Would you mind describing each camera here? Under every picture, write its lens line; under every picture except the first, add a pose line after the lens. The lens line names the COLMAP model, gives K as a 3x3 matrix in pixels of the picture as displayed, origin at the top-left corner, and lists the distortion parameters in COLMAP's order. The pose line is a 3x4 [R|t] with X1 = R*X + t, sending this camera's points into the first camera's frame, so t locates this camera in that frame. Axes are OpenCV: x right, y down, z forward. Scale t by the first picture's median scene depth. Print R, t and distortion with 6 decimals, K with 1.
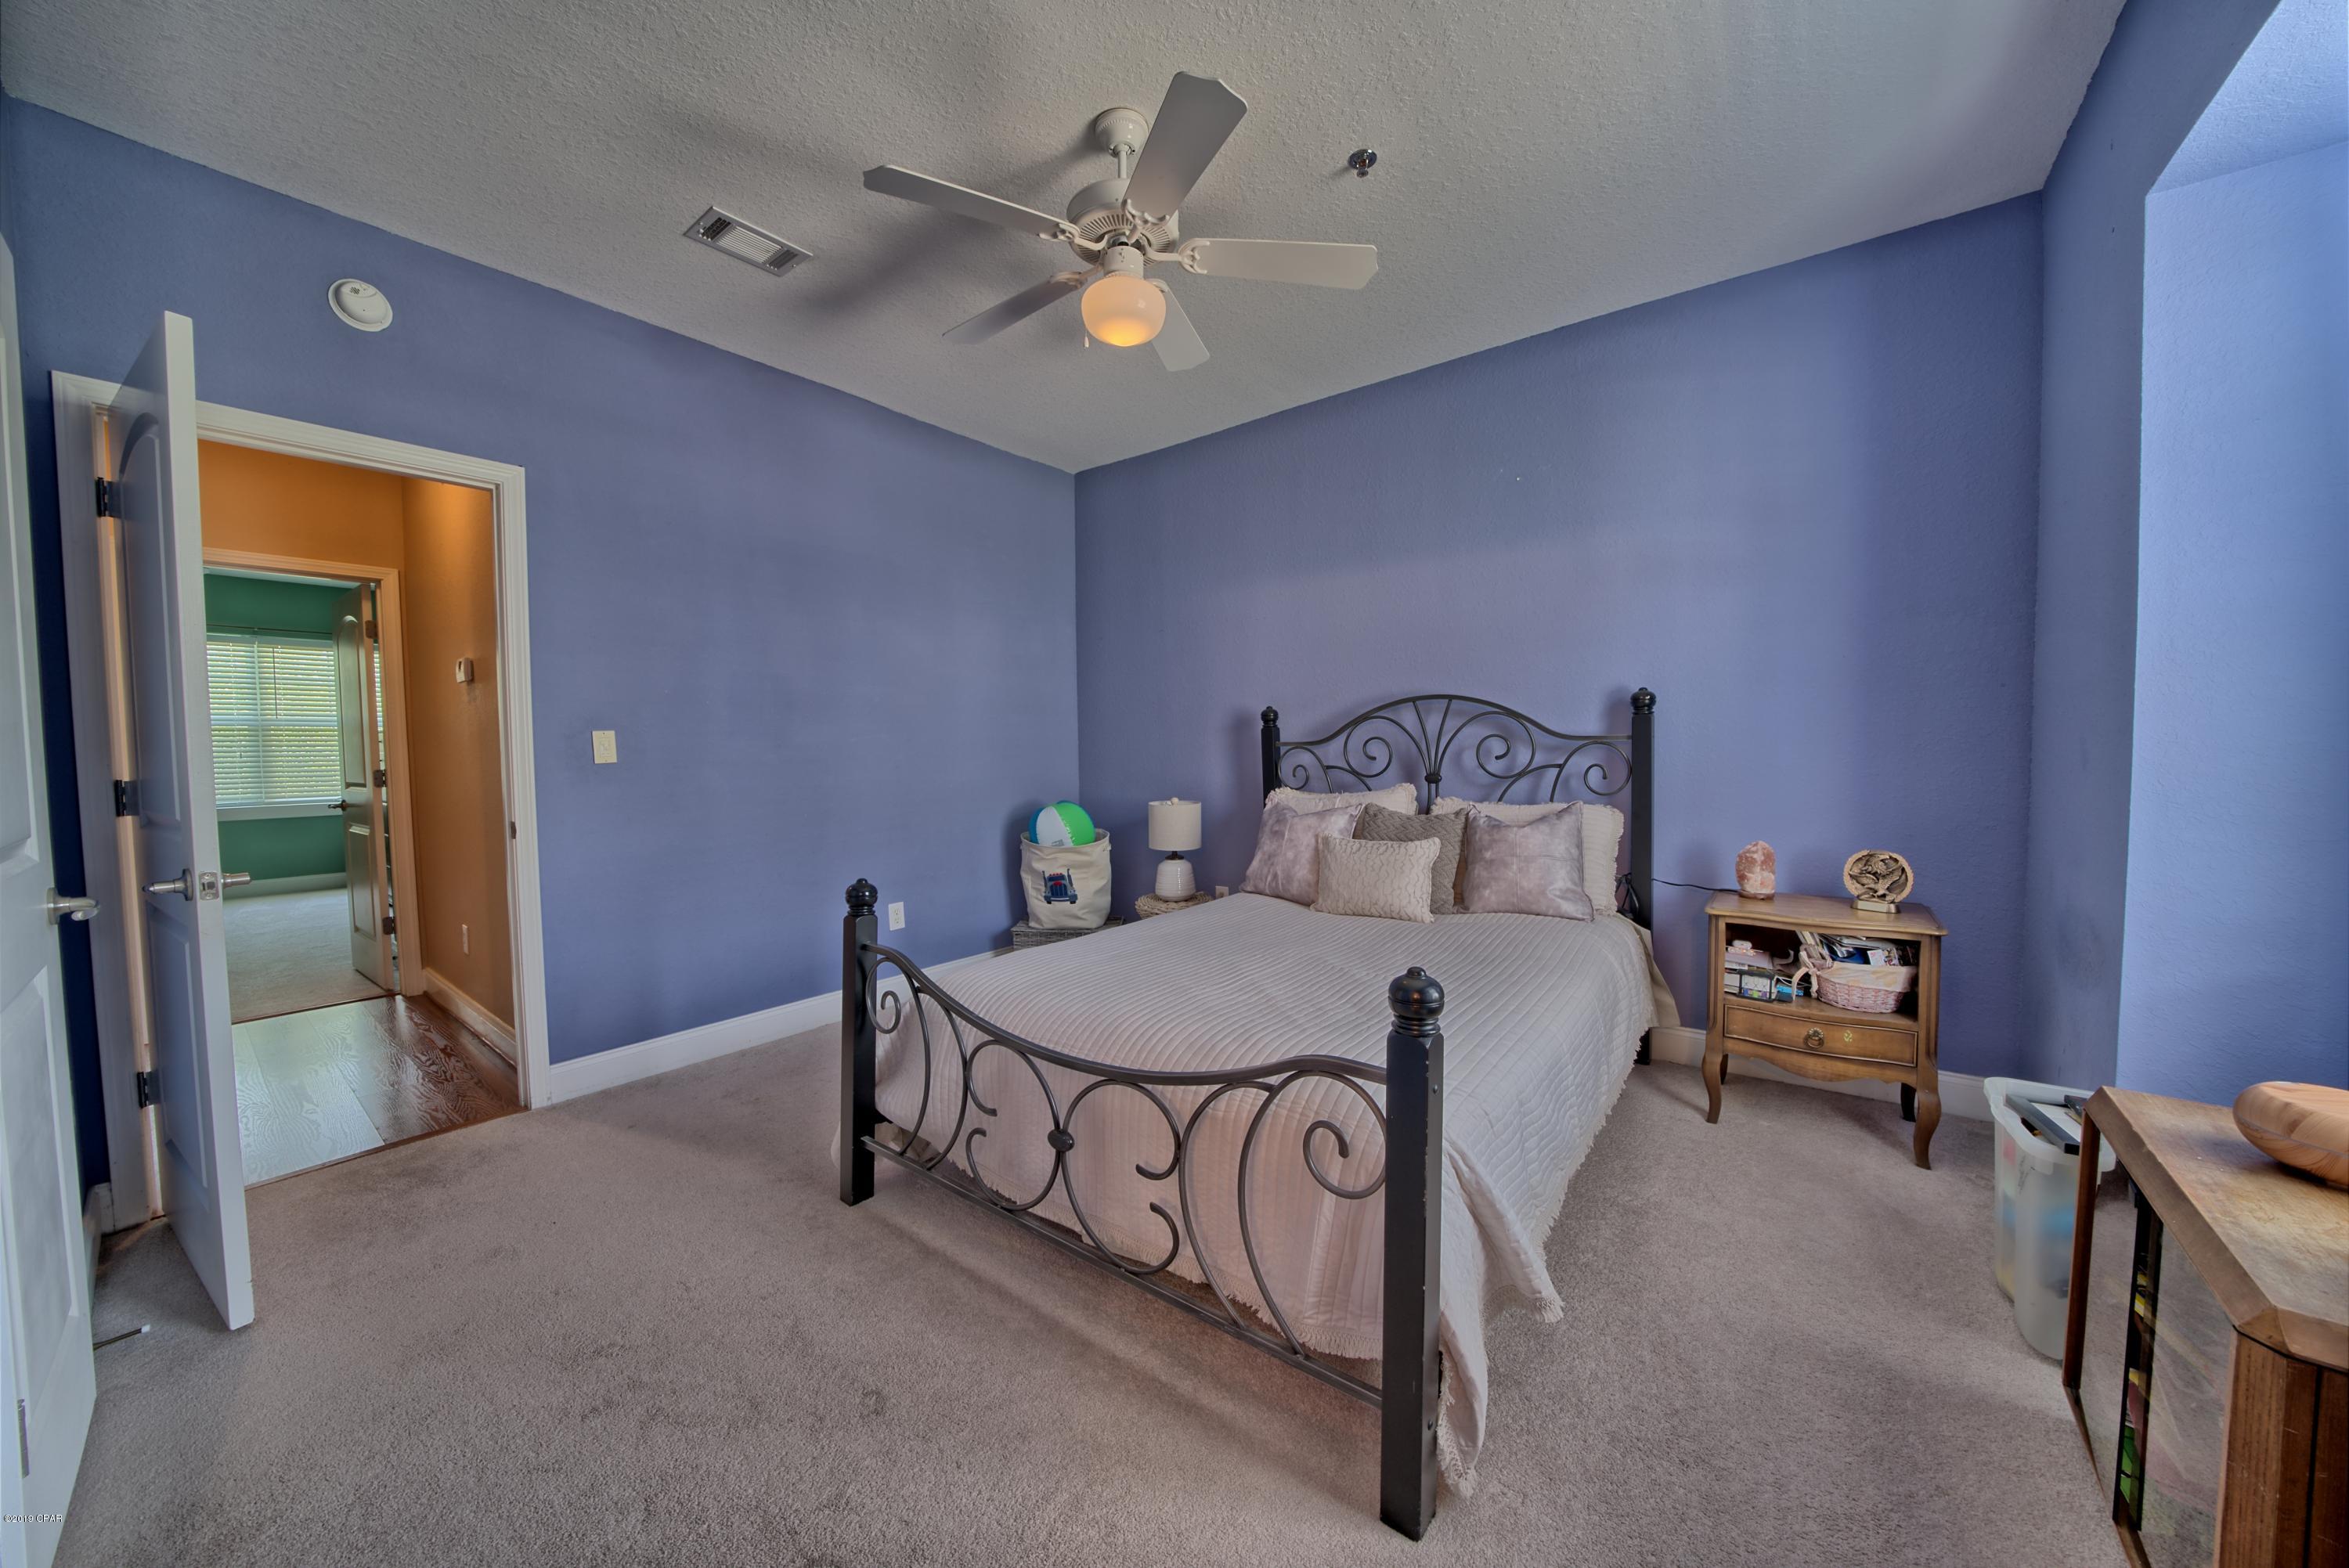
lens RADIAL K [[812.7, 0, 1170.4], [0, 812.7, 782.4], [0, 0, 1]] dist [-0.021138, 0.000600]
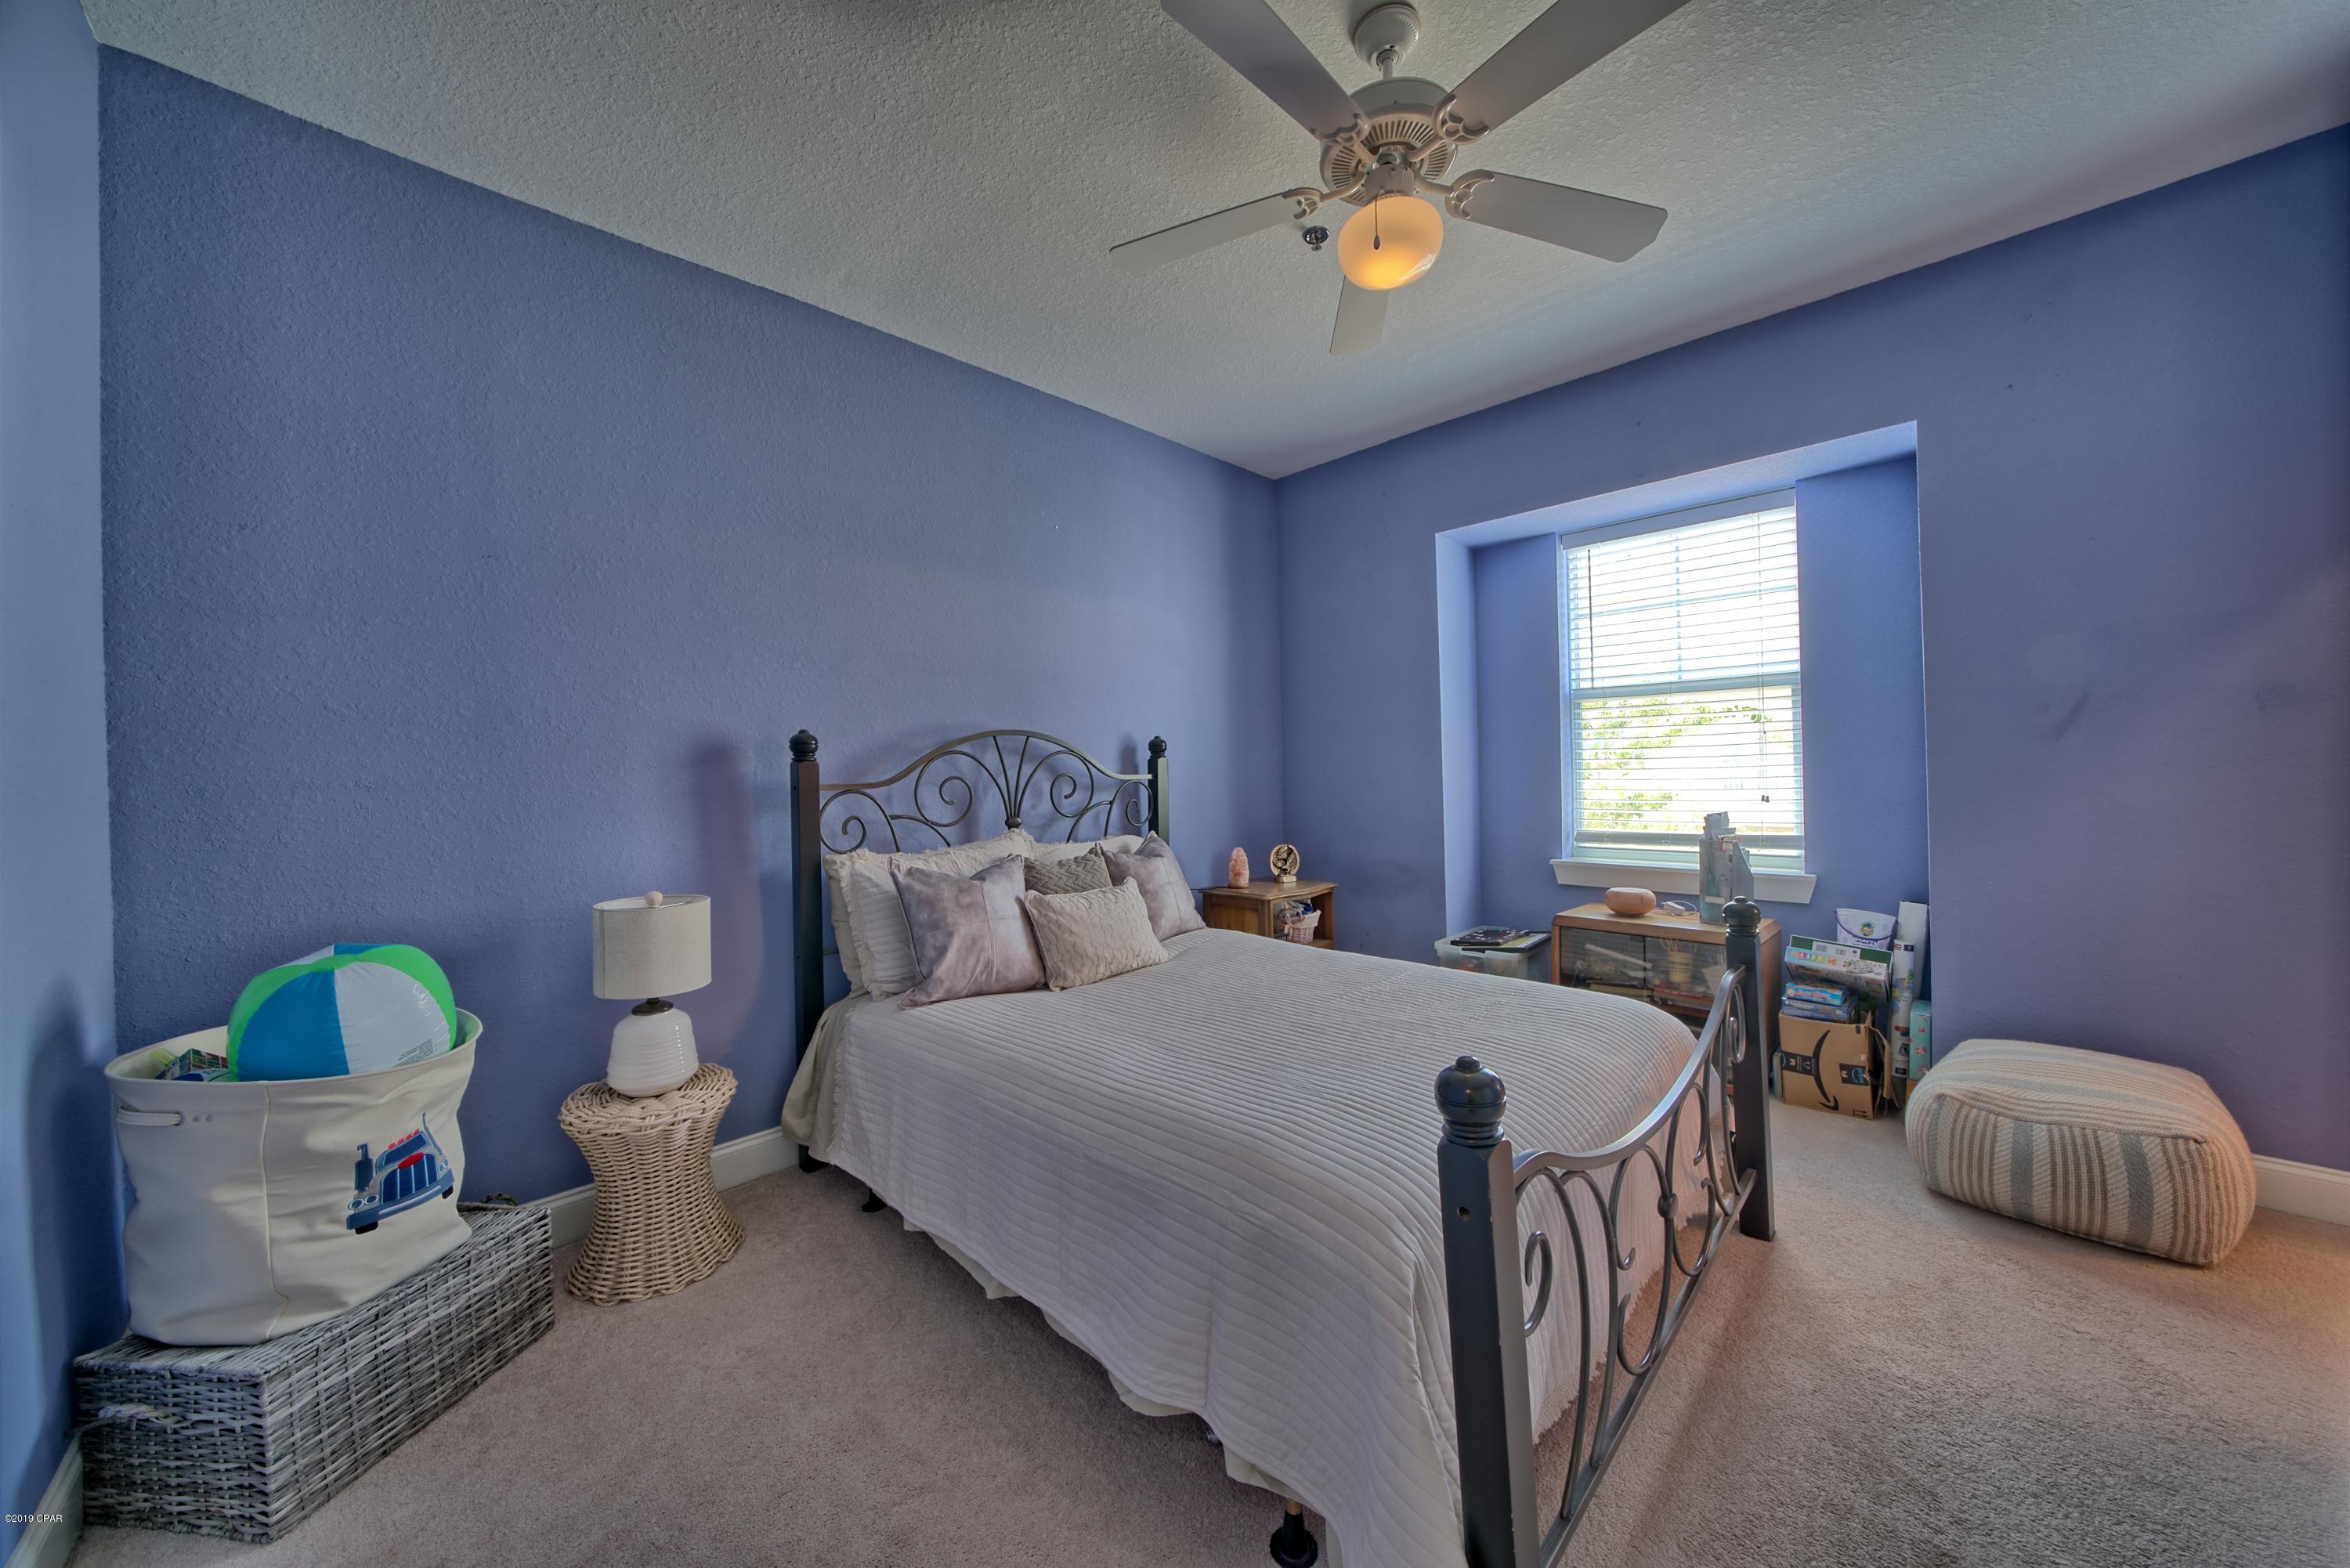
lens RADIAL K [[849.4, 0, 1178.2], [0, 849.4, 765.0], [0, 0, 1]] dist [0.000188, 0.000098]
pose [[0.123679, 0.015260, 0.992205, -0.595863], [0.063692, 0.997698, -0.023283, -0.034905], [-0.990276, 0.066075, 0.122422, 0.703929]]
